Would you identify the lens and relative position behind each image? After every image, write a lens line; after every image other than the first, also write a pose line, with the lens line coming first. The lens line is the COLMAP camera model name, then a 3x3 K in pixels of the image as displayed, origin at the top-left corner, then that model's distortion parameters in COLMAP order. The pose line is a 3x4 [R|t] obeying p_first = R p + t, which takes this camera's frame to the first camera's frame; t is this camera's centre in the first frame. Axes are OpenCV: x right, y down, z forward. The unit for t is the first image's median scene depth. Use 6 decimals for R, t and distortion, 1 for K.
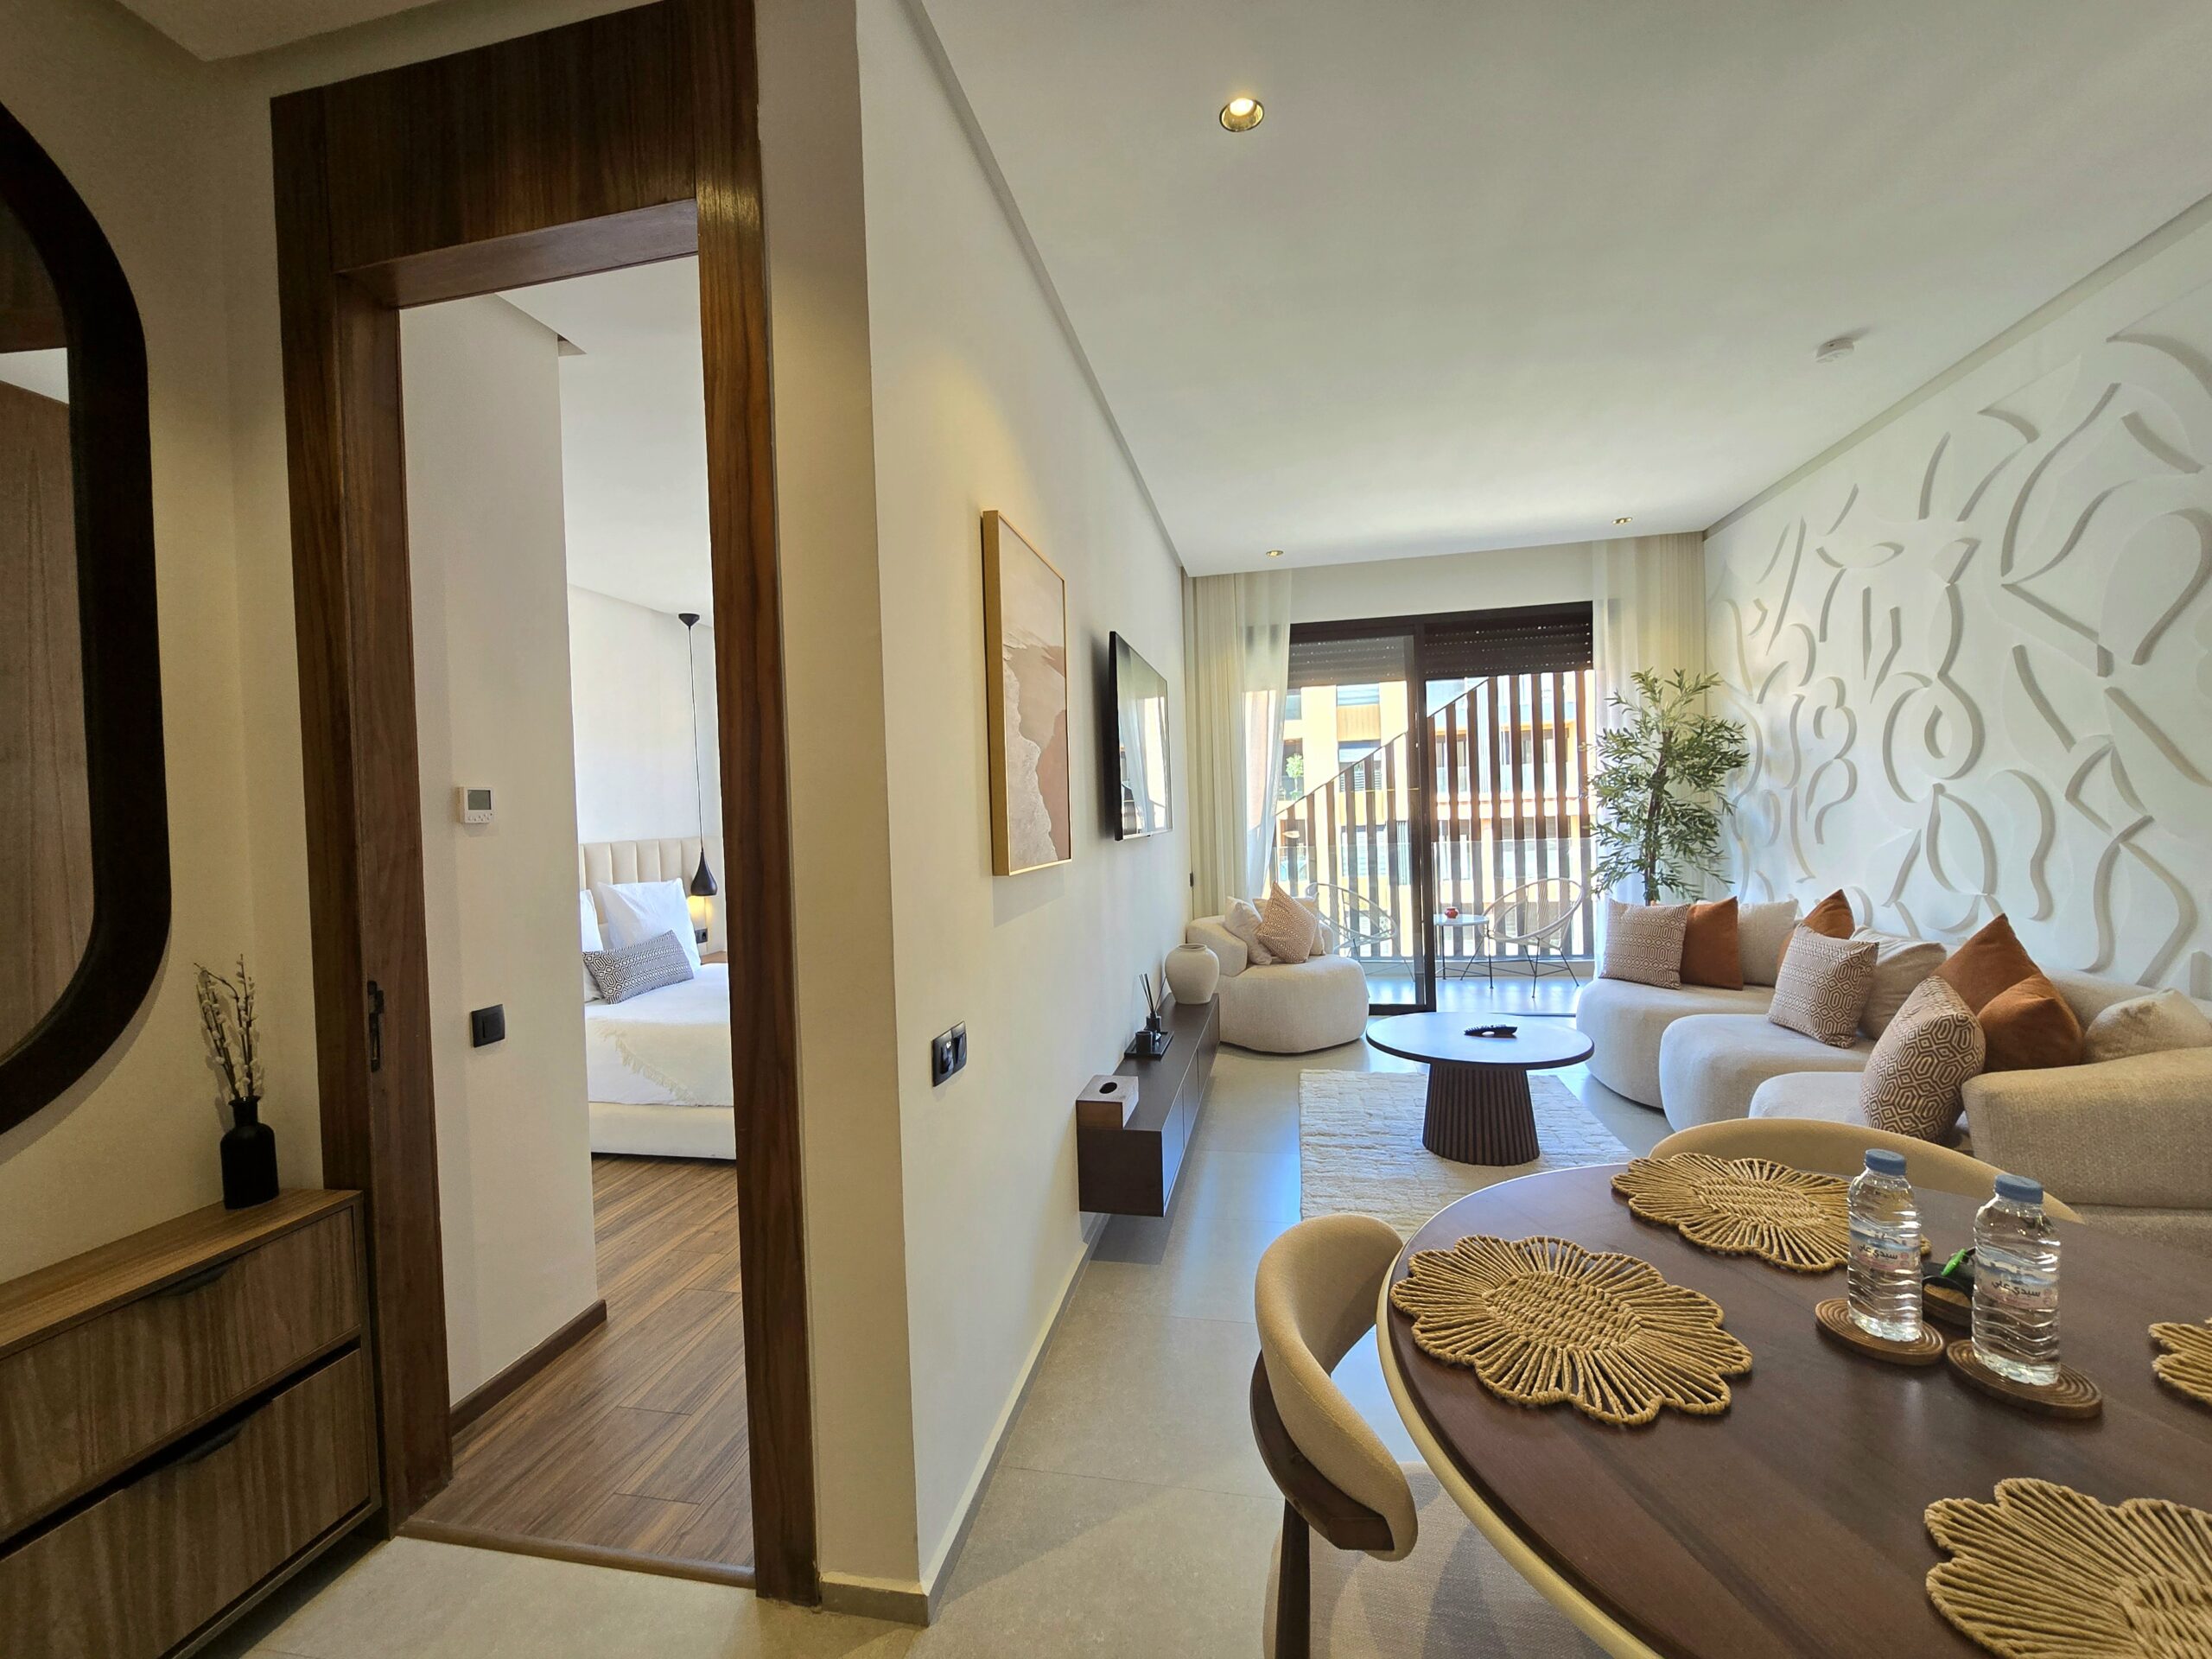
lens RADIAL K [[909.1, 0, 1107.3], [0, 909.1, 823.4], [0, 0, 1]] dist [-0.002279, 0.001072]
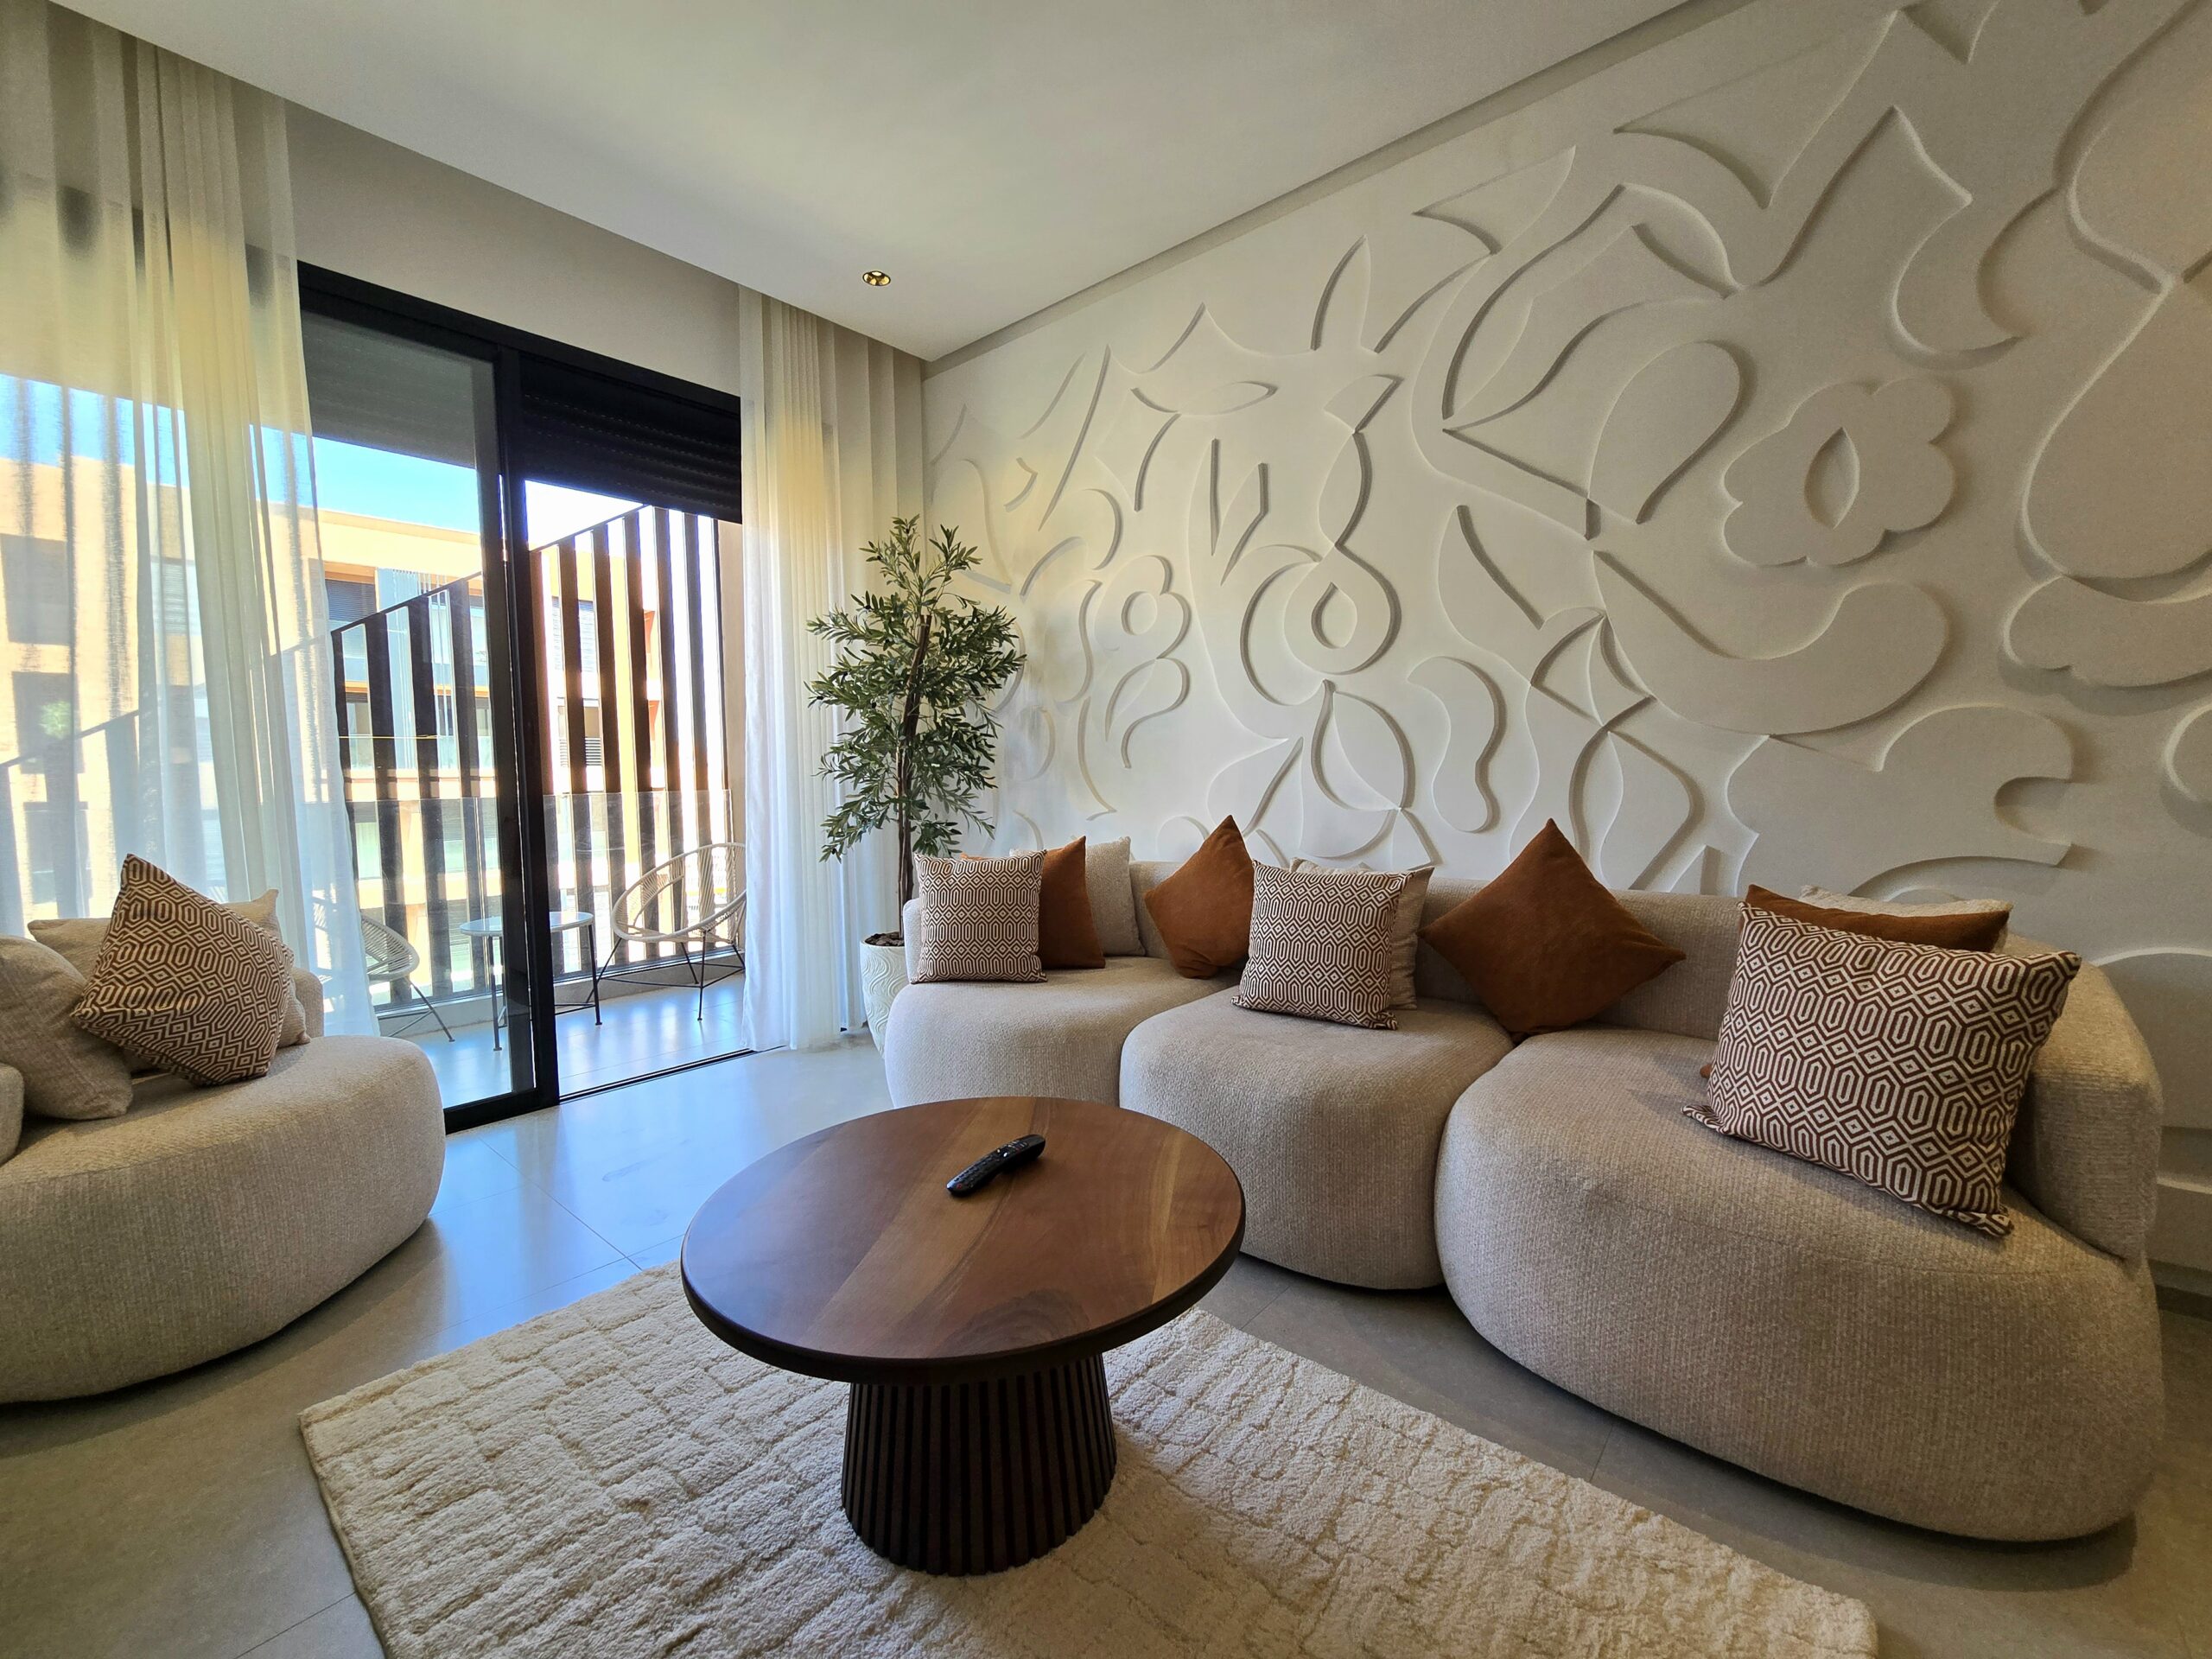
lens RADIAL K [[909.1, 0, 1107.3], [0, 909.1, 823.4], [0, 0, 1]] dist [-0.002279, 0.001072]
pose [[0.486325, -0.023746, 0.873455, 0.085891], [0.011593, 0.999718, 0.020724, 0.061859], [-0.873701, 0.000048, 0.486463, 0.709387]]
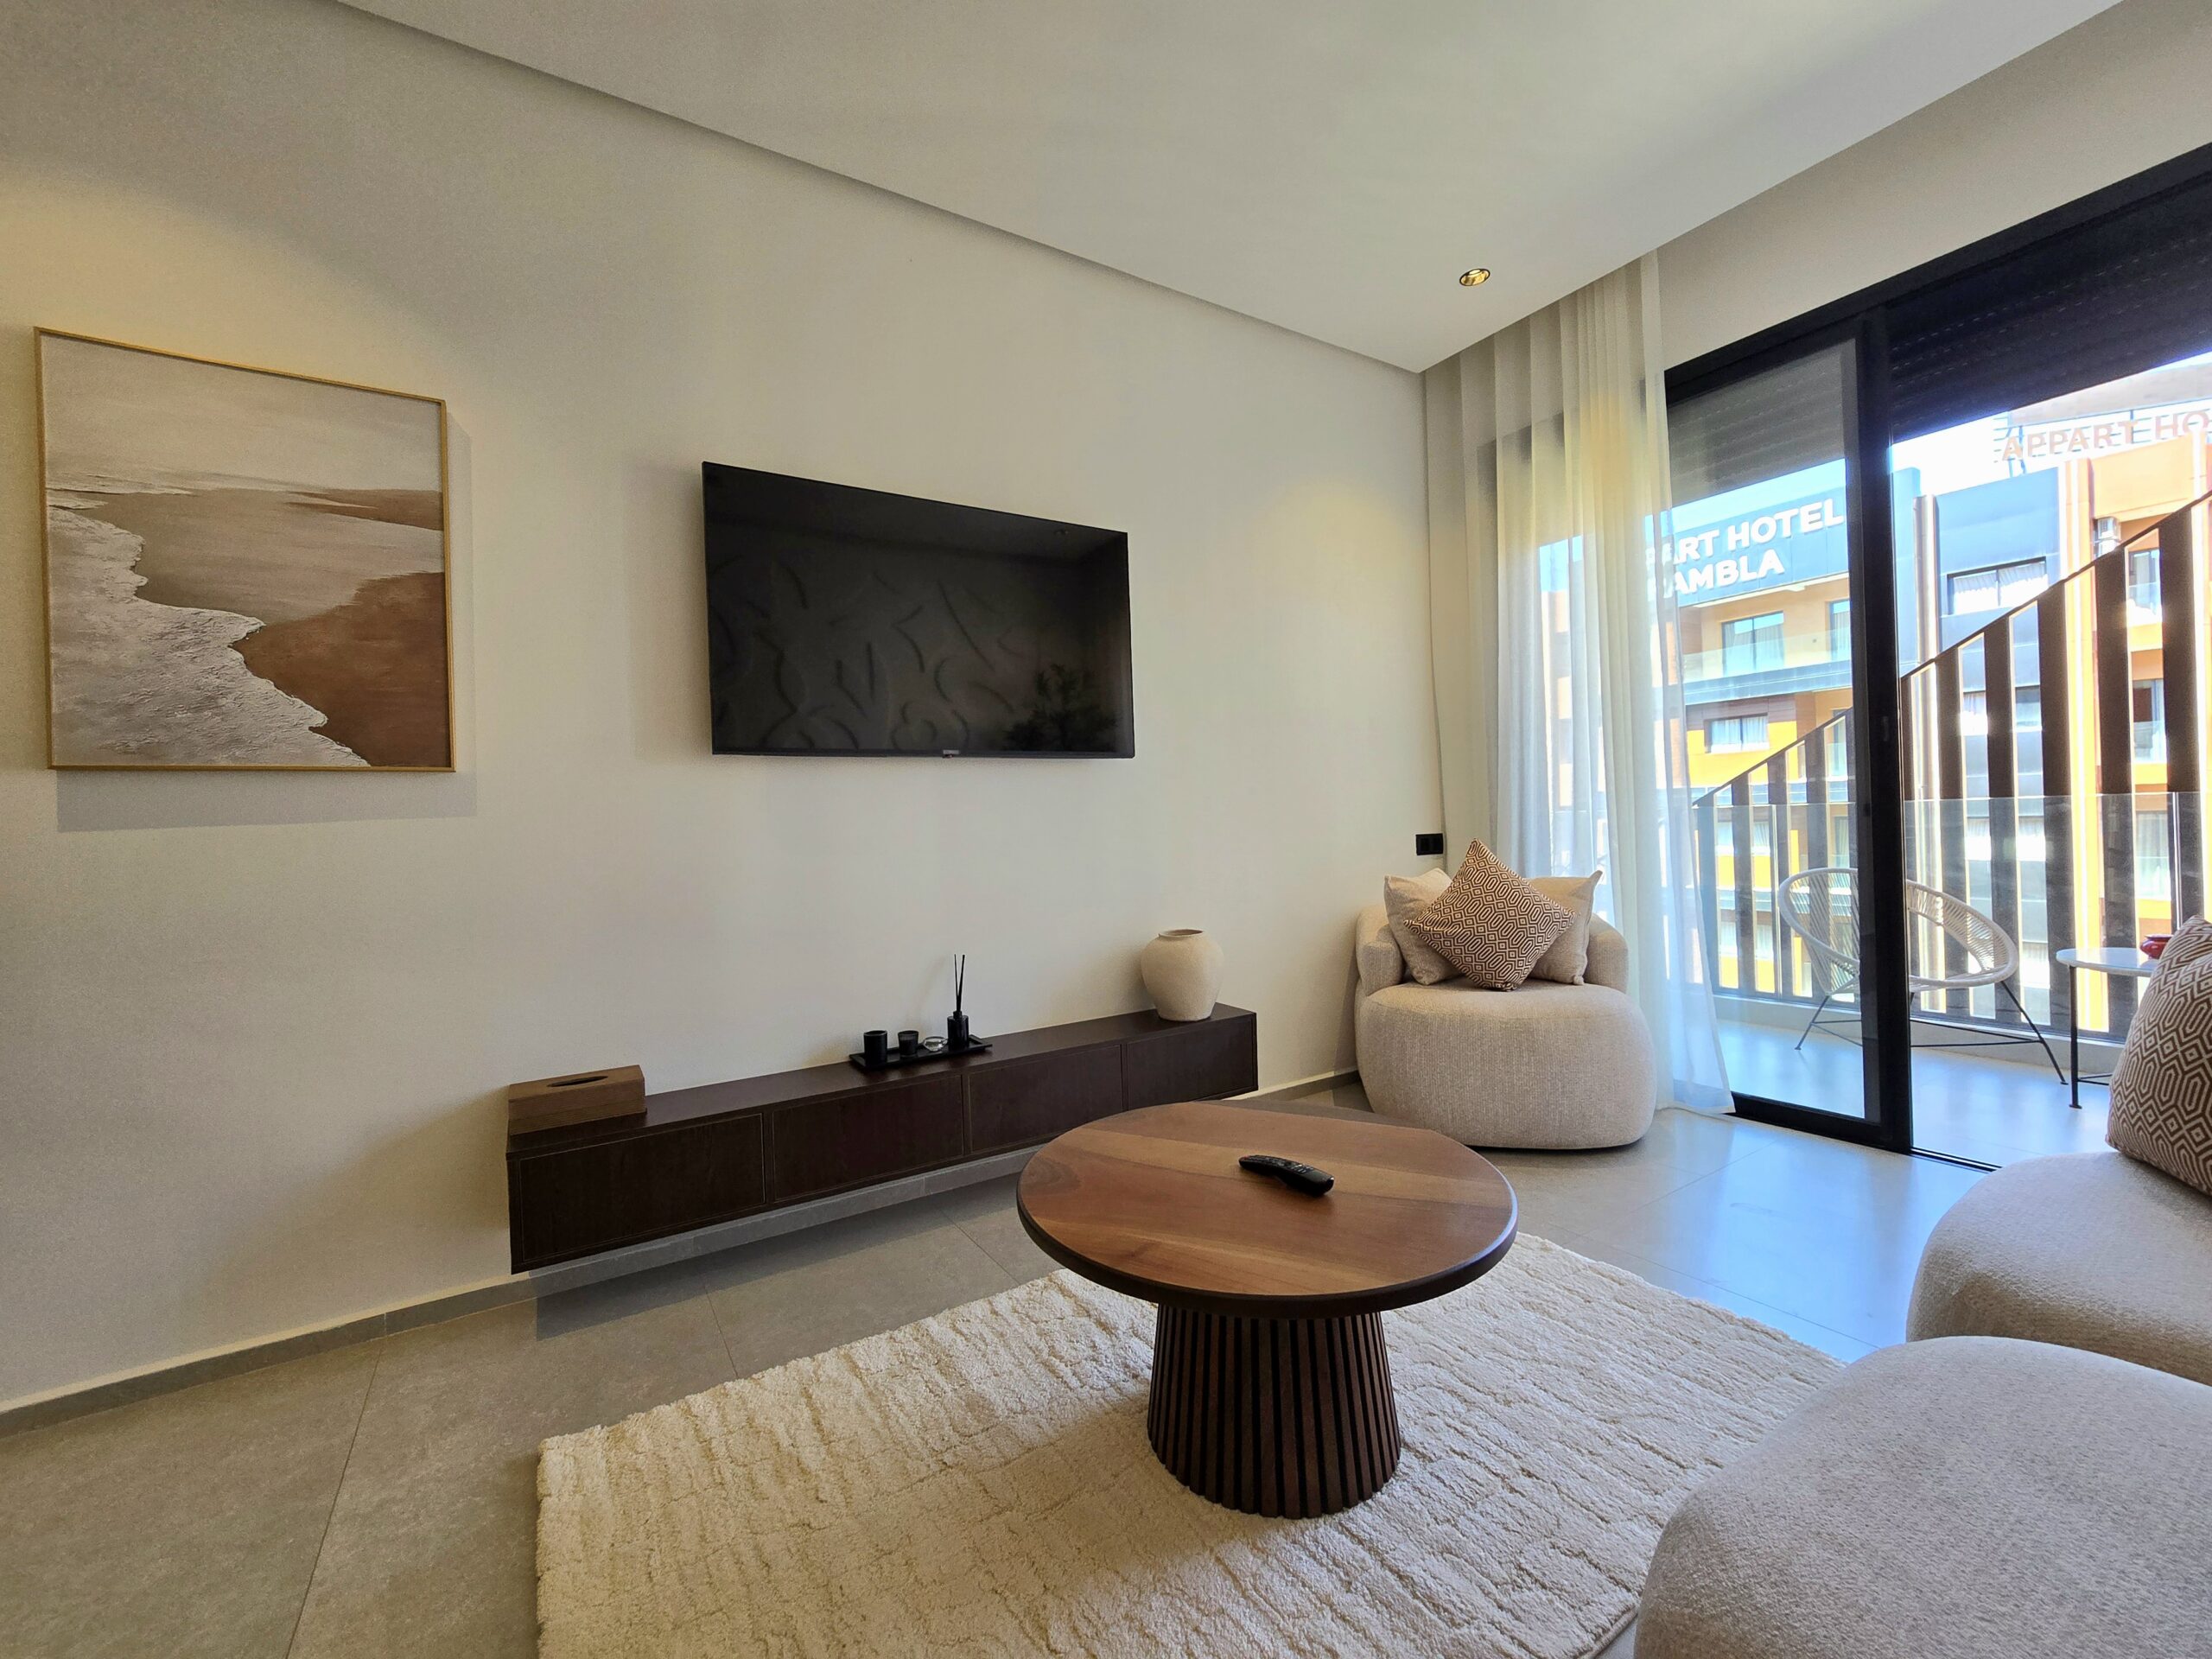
lens RADIAL K [[909.1, 0, 1107.3], [0, 909.1, 823.4], [0, 0, 1]] dist [-0.002279, 0.001072]
pose [[0.701055, 0.014173, -0.712966, 0.624920], [0.003422, 0.999724, 0.023239, 0.048951], [0.713099, -0.018731, 0.700813, 0.600821]]
